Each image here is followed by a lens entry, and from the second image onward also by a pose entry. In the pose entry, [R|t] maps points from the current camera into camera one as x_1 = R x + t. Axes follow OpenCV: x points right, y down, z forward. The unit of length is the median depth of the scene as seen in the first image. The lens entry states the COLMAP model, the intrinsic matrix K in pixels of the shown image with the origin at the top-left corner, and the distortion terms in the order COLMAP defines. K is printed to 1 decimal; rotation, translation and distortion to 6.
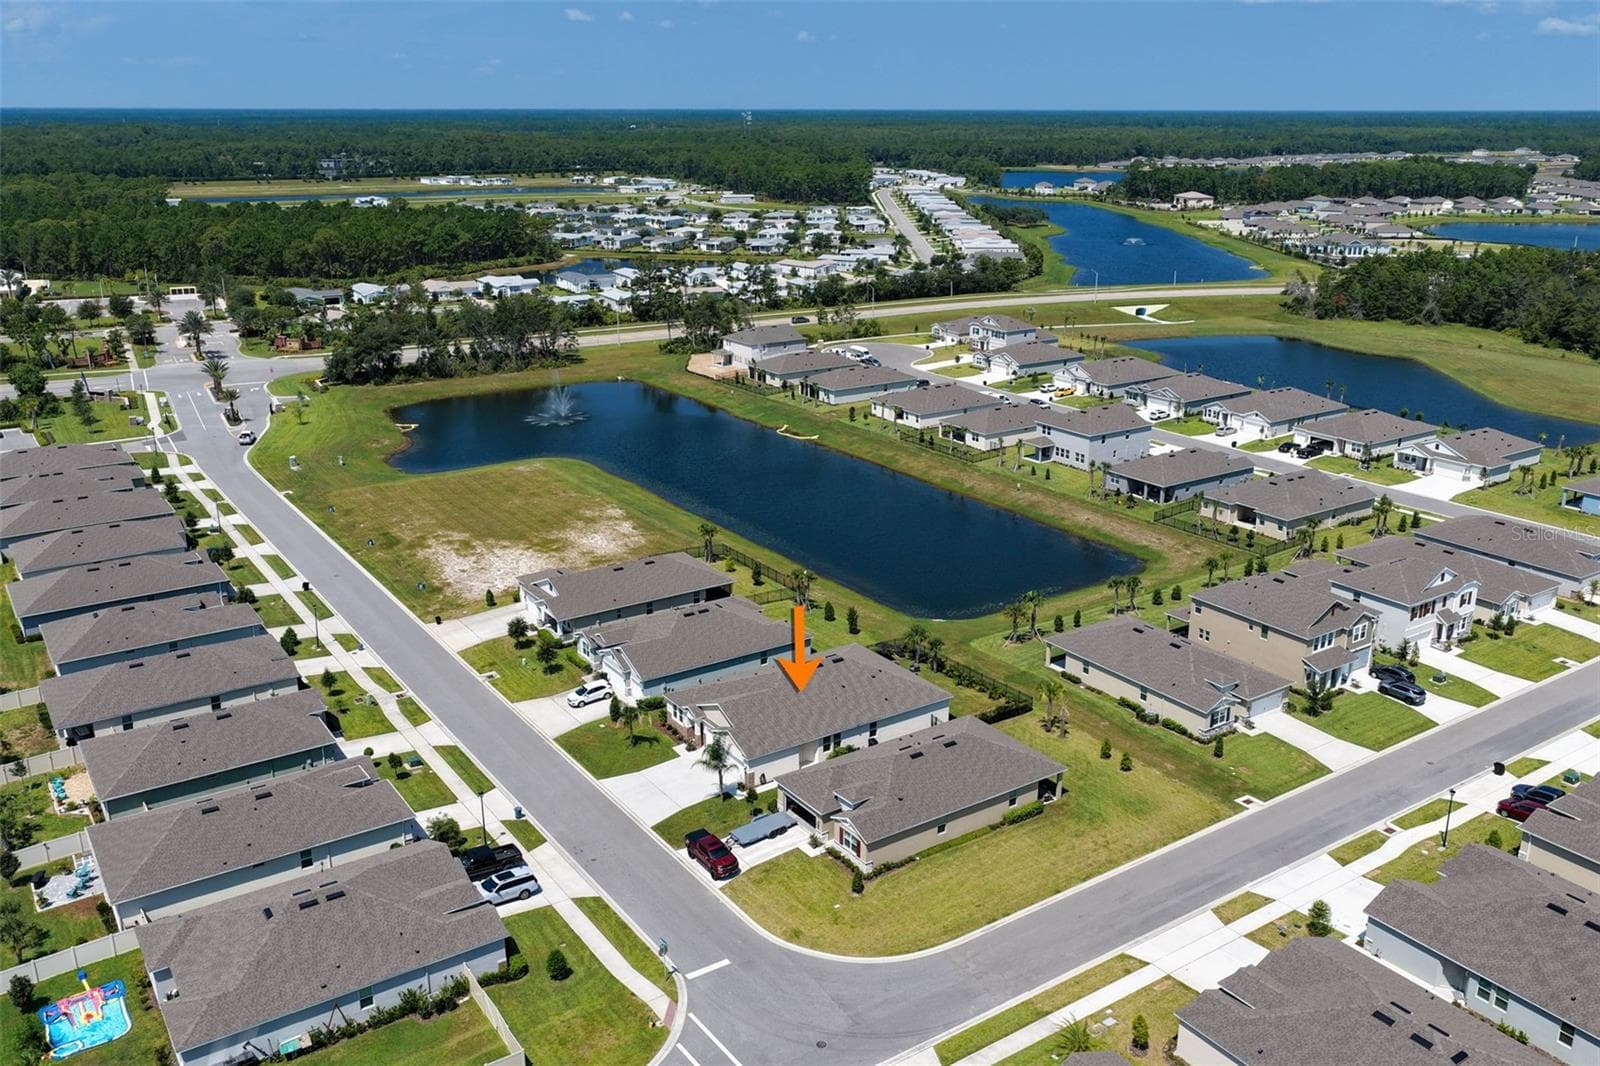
lens RADIAL K [[1340.7, 0, 800.0], [0, 1340.7, 533.0], [0, 0, 1]] dist [-0.013225, 0.039398]
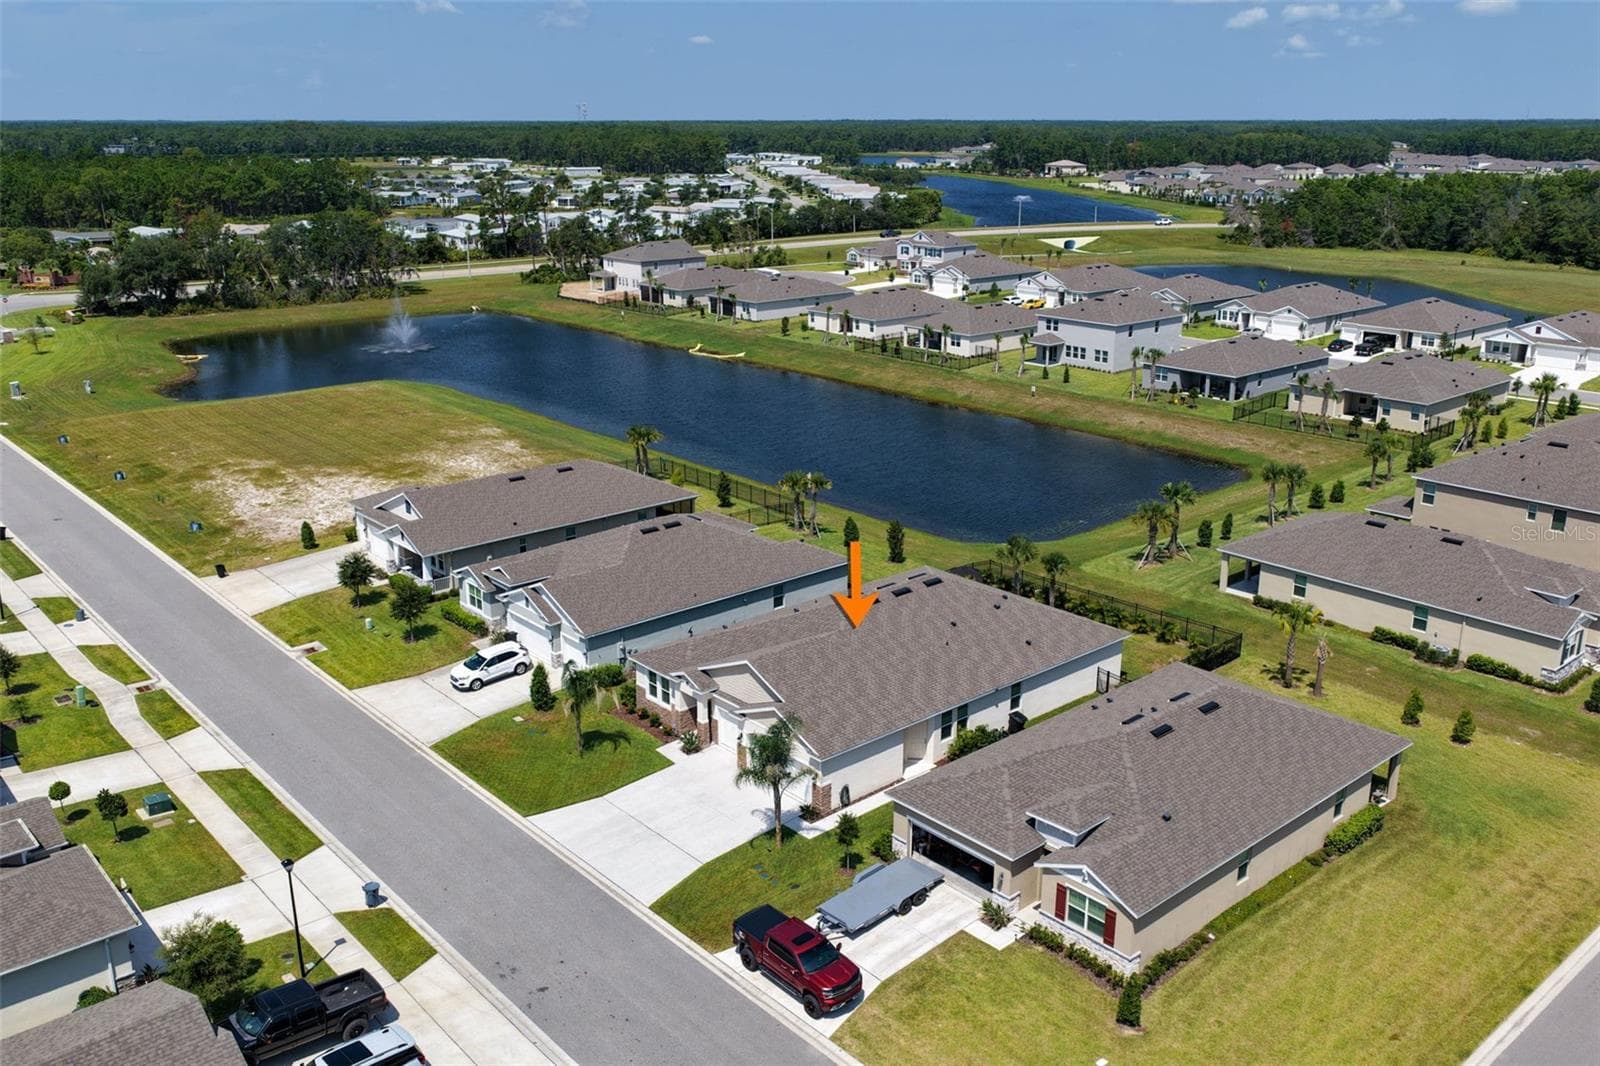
lens RADIAL K [[1340.7, 0, 800.0], [0, 1340.7, 533.0], [0, 0, 1]] dist [-0.013225, 0.039398]
pose [[0.992394, -0.037638, 0.117205, -0.064181], [0.039068, 0.999187, -0.009924, 0.052517], [-0.116736, 0.014428, 0.993058, 0.295453]]
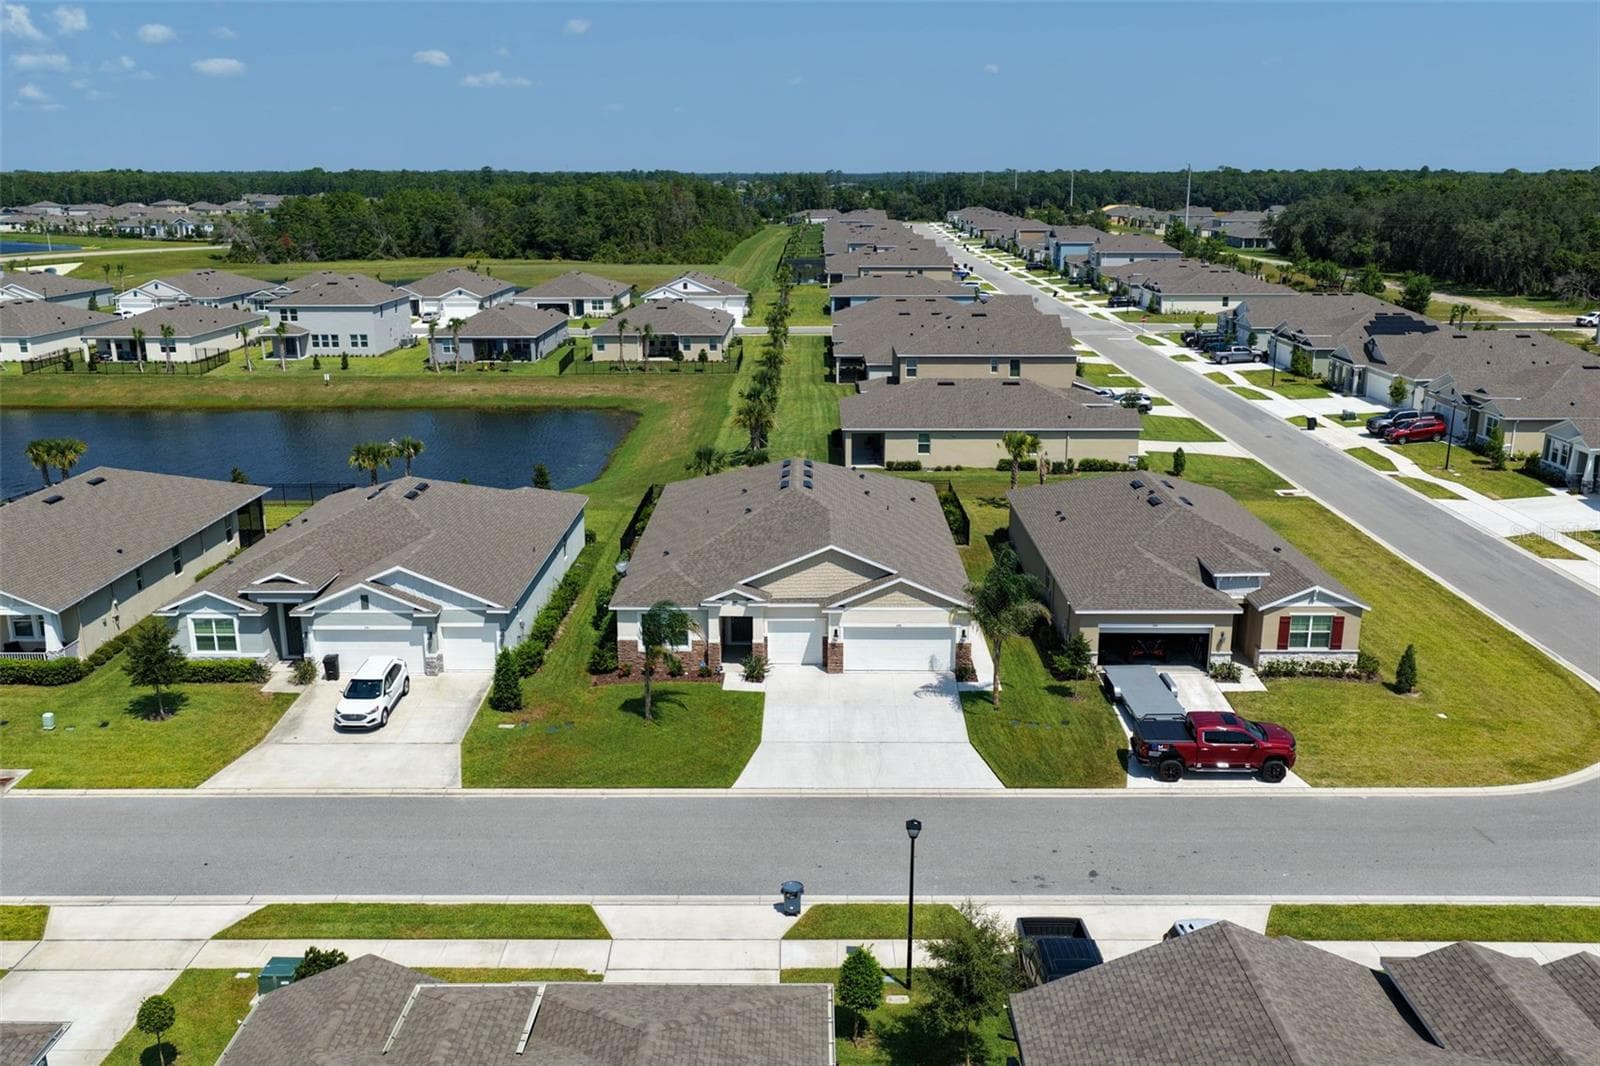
lens RADIAL K [[1340.7, 0, 800.0], [0, 1340.7, 533.0], [0, 0, 1]] dist [-0.013225, 0.039398]
pose [[0.568785, -0.216457, 0.793492, -0.279771], [0.256538, 0.963309, 0.078892, 0.052967], [-0.781455, 0.158689, 0.603445, 0.459321]]
